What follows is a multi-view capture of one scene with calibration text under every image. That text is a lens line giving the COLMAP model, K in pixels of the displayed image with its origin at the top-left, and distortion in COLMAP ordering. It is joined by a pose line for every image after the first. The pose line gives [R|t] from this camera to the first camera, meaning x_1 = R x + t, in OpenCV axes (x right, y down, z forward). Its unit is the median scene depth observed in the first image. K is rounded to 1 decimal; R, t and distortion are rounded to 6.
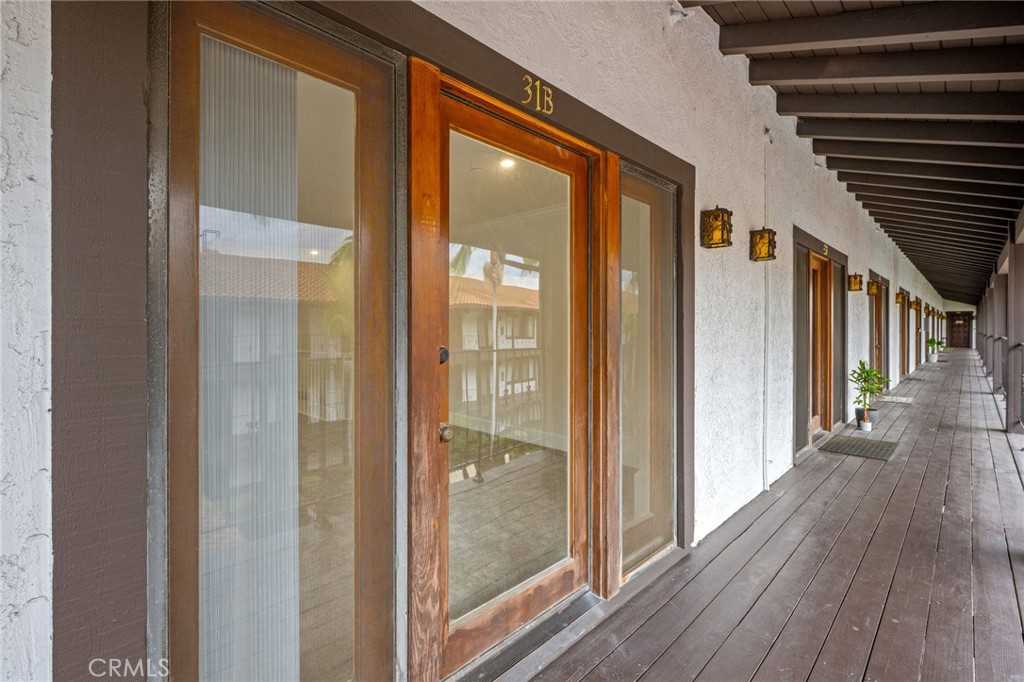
lens RADIAL K [[471.1, 0, 501.7], [0, 471.1, 328.9], [0, 0, 1]] dist [-0.000176, 0.000010]
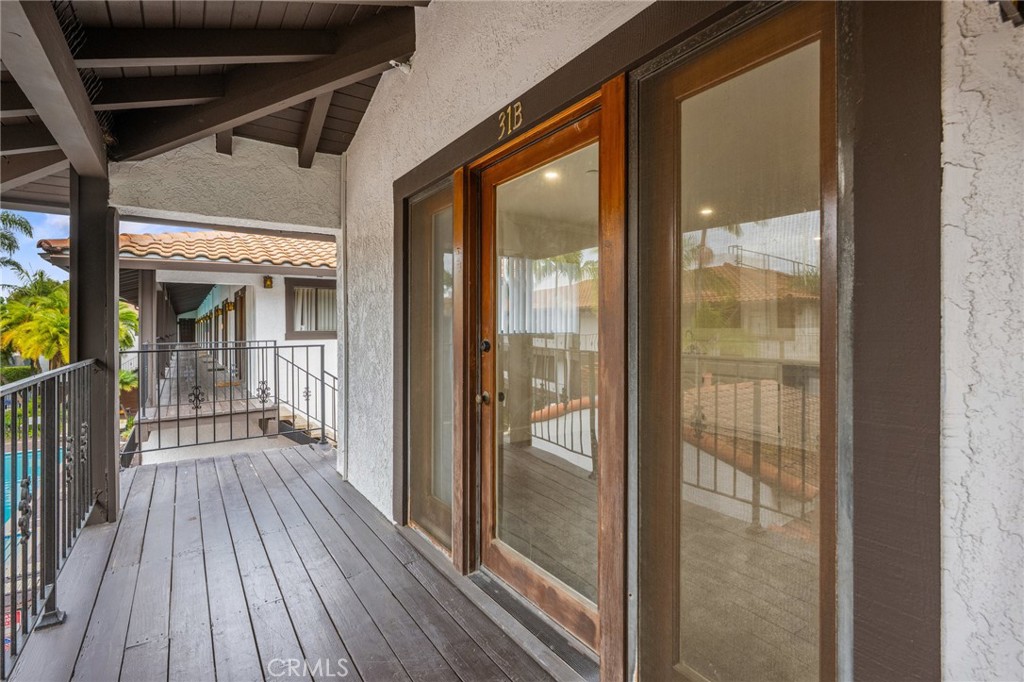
lens RADIAL K [[471.1, 0, 501.7], [0, 471.1, 328.9], [0, 0, 1]] dist [-0.000176, 0.000010]
pose [[-0.191158, 0.003855, -0.981552, 1.140970], [0.000946, 0.999993, 0.003743, -0.004538], [0.981559, -0.000213, -0.191160, 1.157929]]
